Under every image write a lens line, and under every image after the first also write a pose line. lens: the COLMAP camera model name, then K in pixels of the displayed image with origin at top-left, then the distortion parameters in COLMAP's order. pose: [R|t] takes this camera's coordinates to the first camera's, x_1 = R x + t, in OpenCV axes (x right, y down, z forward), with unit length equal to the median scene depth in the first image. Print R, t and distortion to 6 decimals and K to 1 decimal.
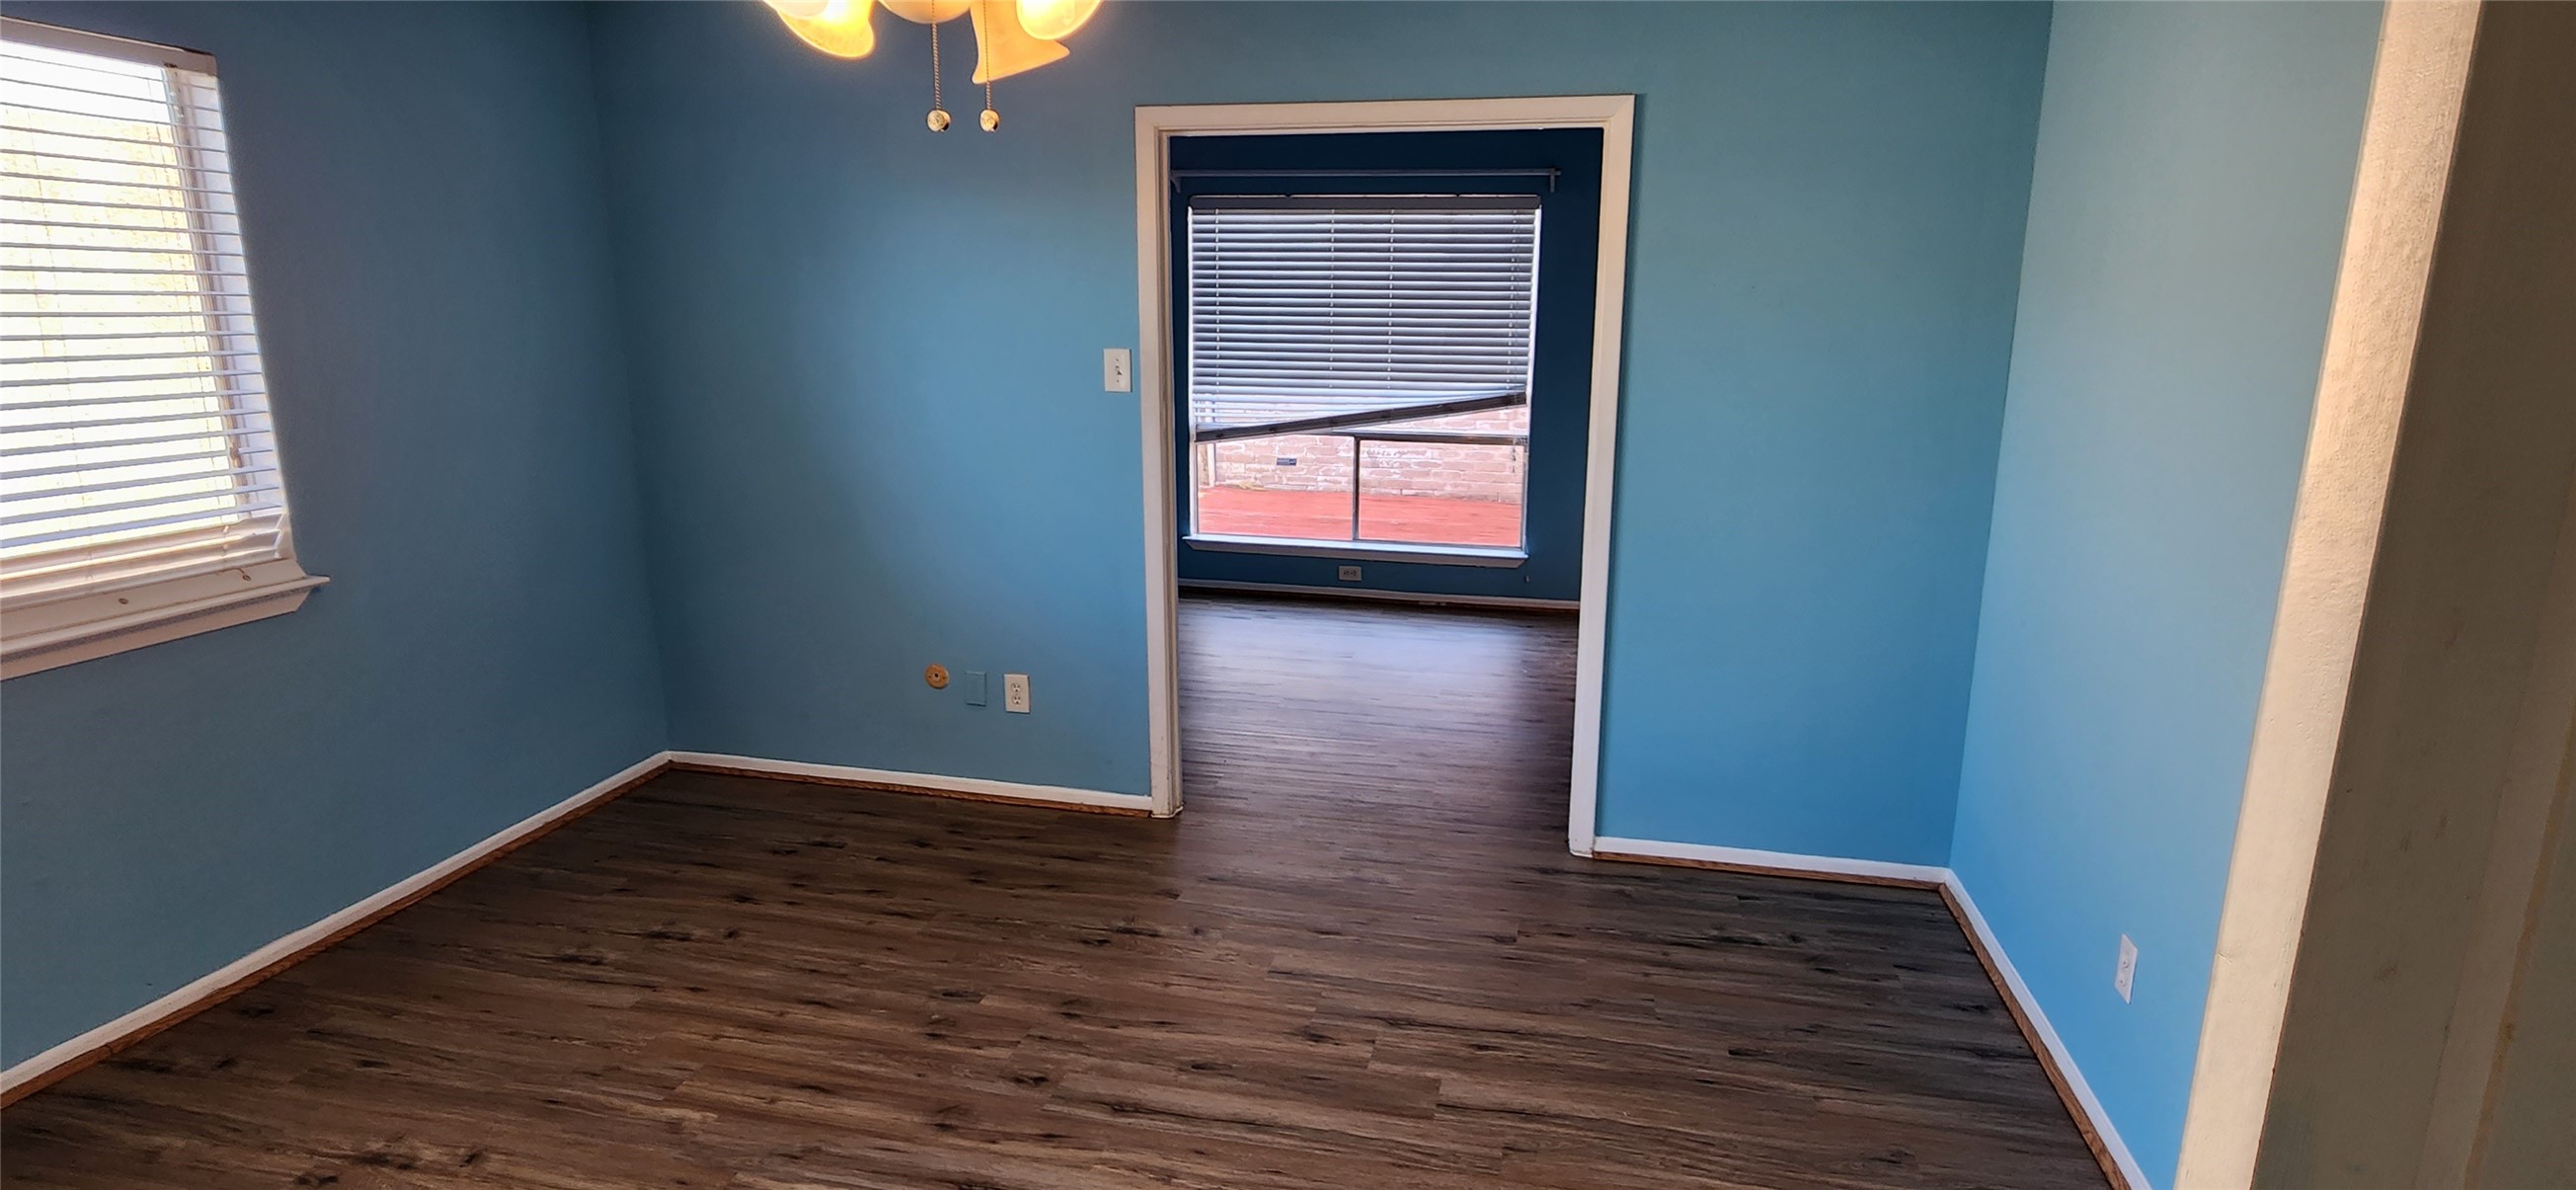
lens RADIAL K [[1327.6, 0, 1298.0], [0, 1327.6, 603.0], [0, 0, 1]] dist [0.005440, -0.002869]
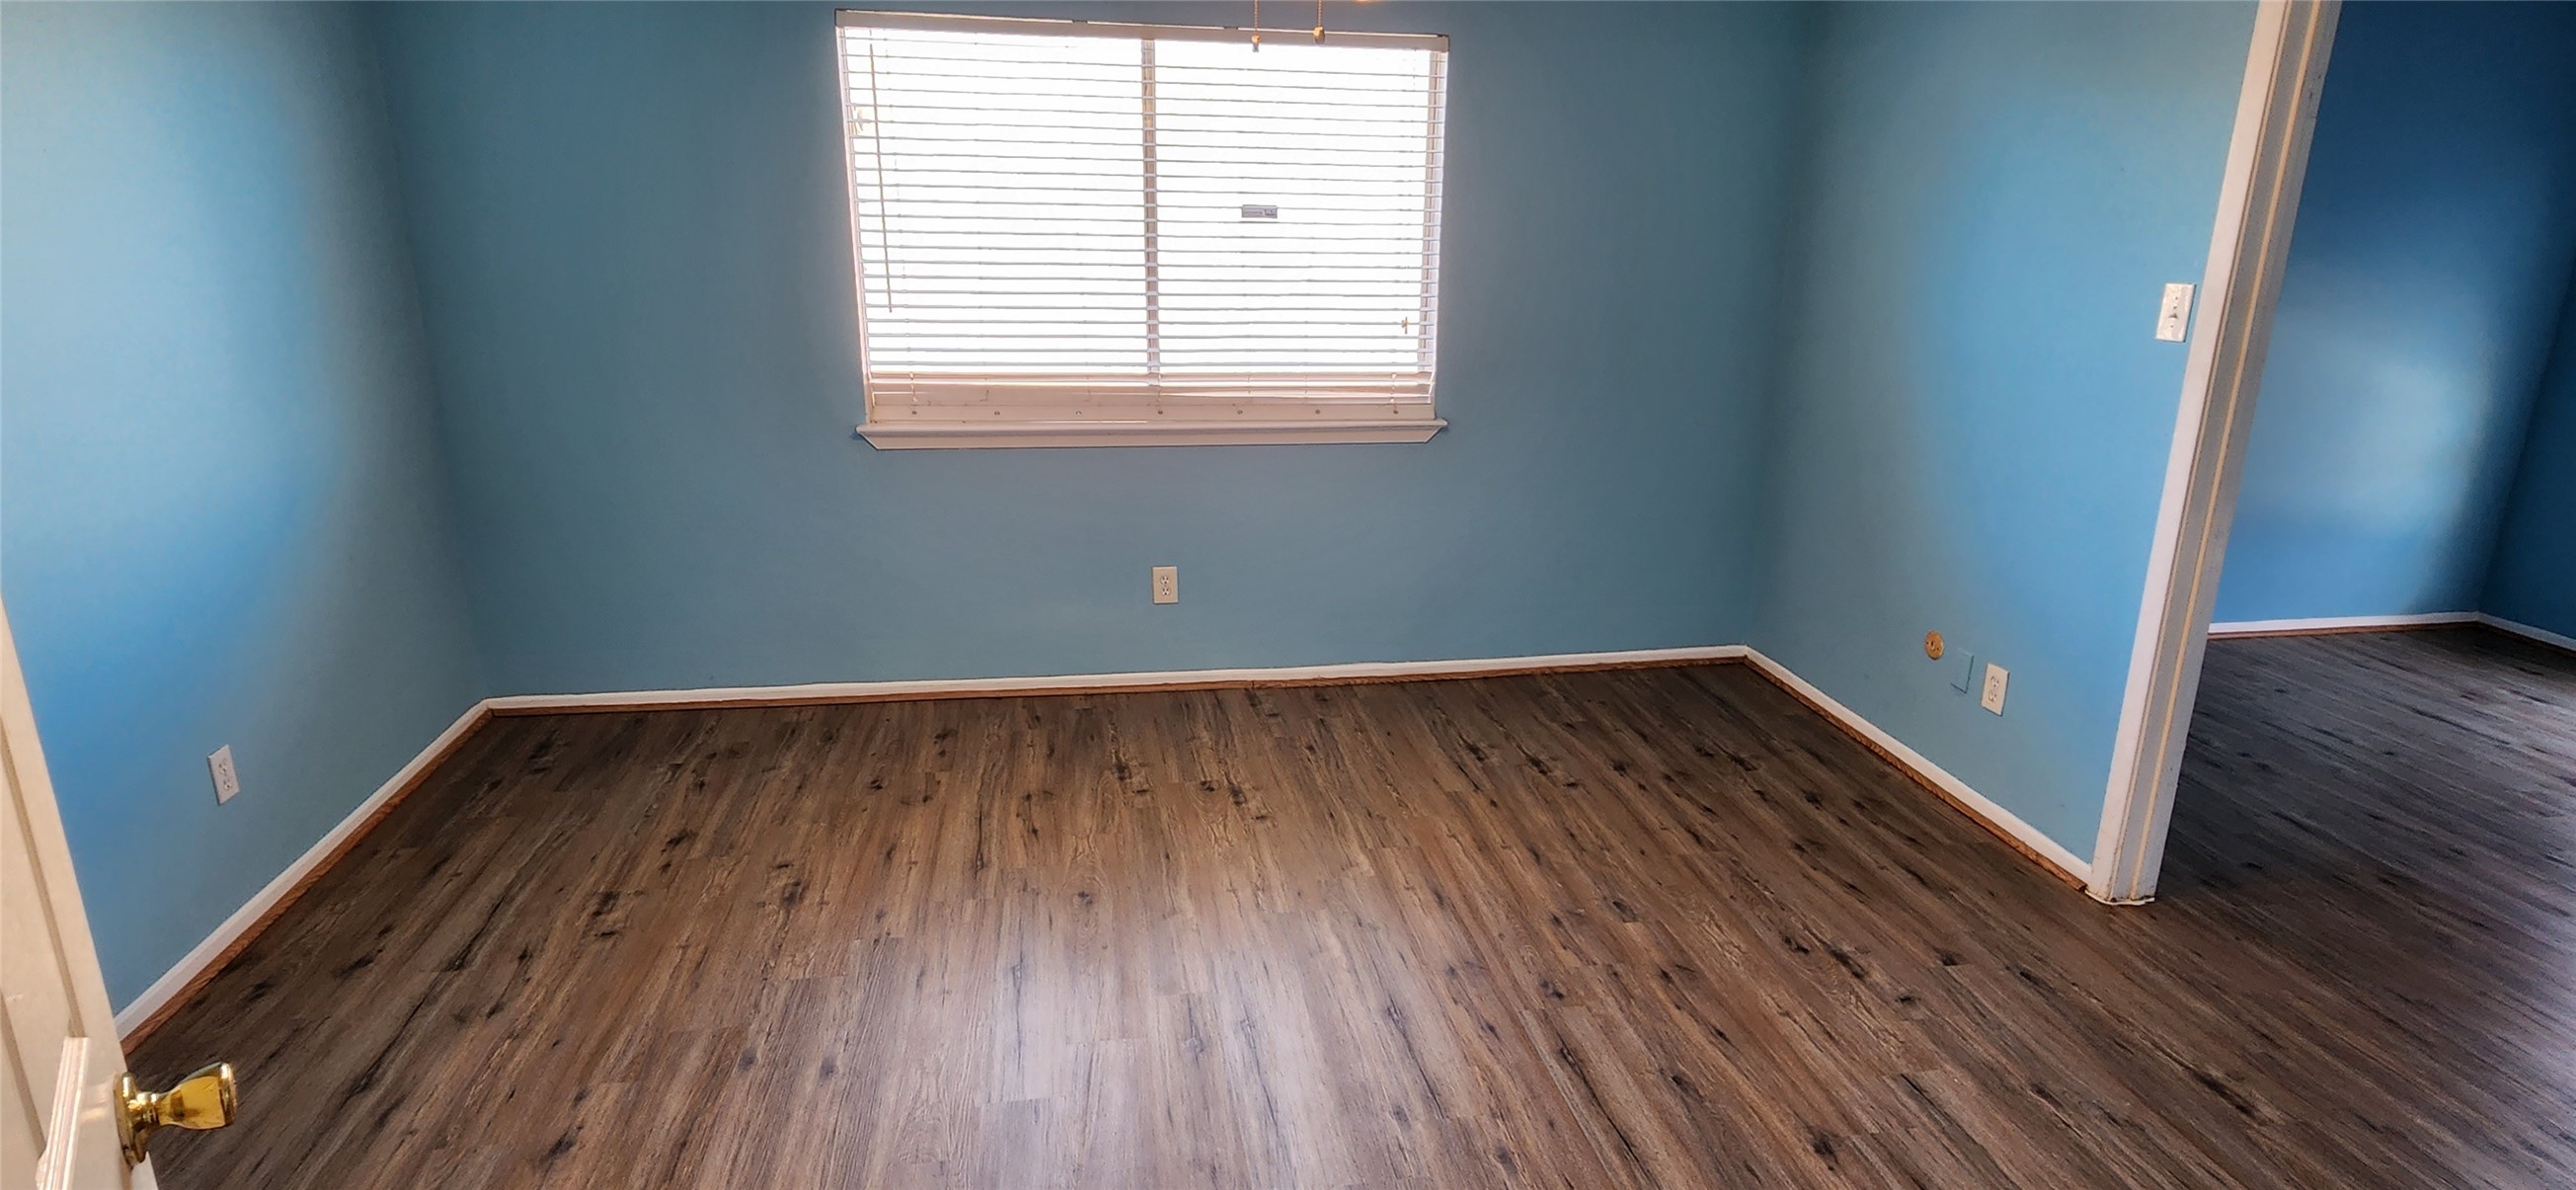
lens RADIAL K [[1327.6, 0, 1296.8], [0, 1327.6, 590.1], [0, 0, 1]] dist [0.005440, -0.002869]
pose [[0.389555, 0.247863, -0.887024, 0.440183], [-0.217053, 0.960685, 0.173123, -0.053272], [0.895062, 0.125090, 0.428039, 0.289498]]
